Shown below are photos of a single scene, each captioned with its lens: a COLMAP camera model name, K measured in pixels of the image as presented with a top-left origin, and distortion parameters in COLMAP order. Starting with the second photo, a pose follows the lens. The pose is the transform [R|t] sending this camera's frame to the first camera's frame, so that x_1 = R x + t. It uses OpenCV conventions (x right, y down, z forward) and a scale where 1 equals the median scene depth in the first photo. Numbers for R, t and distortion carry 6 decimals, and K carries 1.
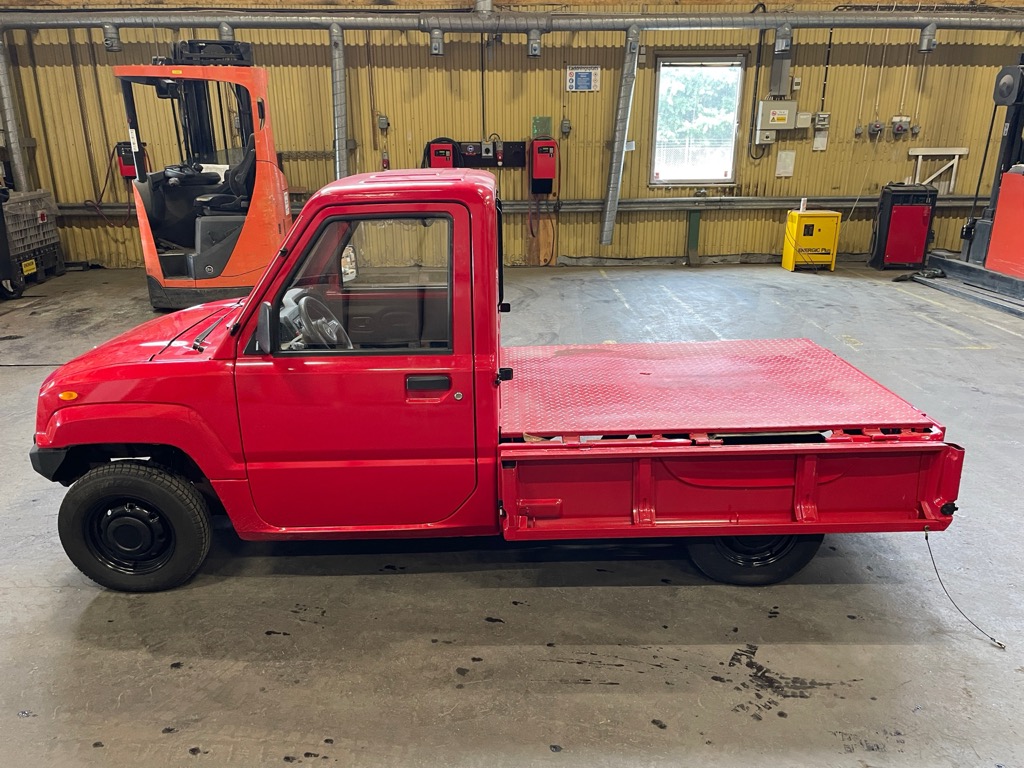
lens RADIAL K [[770.2, 0, 511.5], [0, 770.2, 378.3], [0, 0, 1]] dist [0.084767, -0.108223]
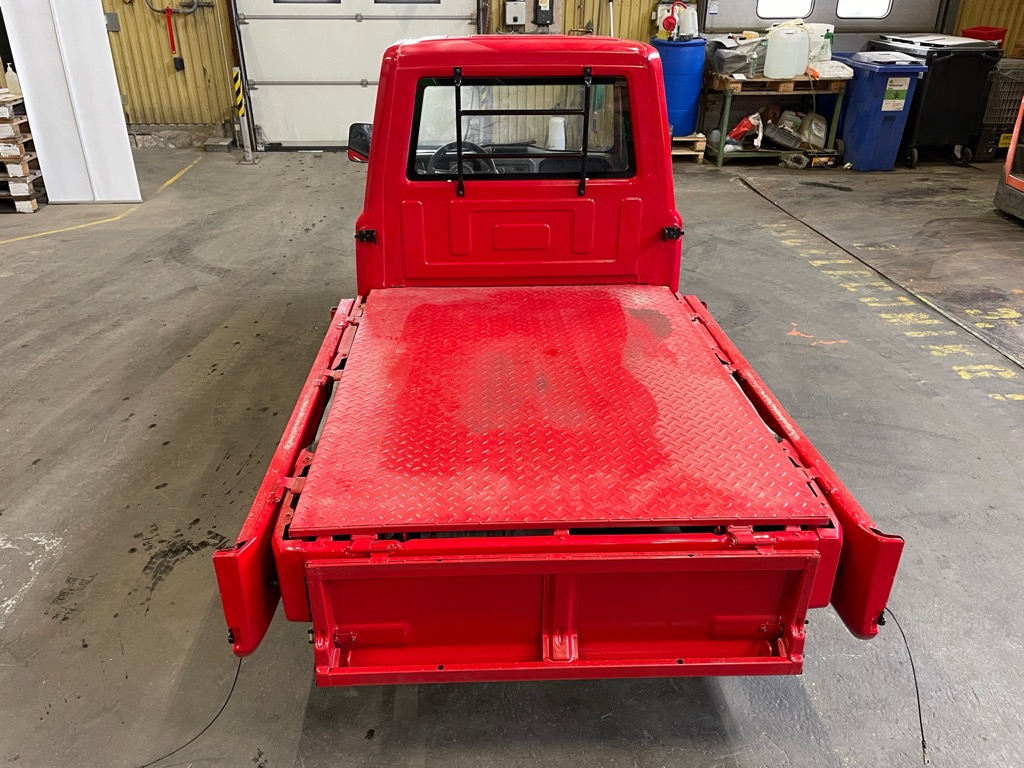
lens RADIAL K [[773.0, 0, 505.4], [0, 773.0, 383.3], [0, 0, 1]] dist [0.082095, -0.108448]
pose [[0.025281, 0.460621, -0.887237, 0.407247], [-0.305175, 0.848711, 0.431924, -0.138206], [0.951961, 0.259843, 0.162026, 0.412644]]
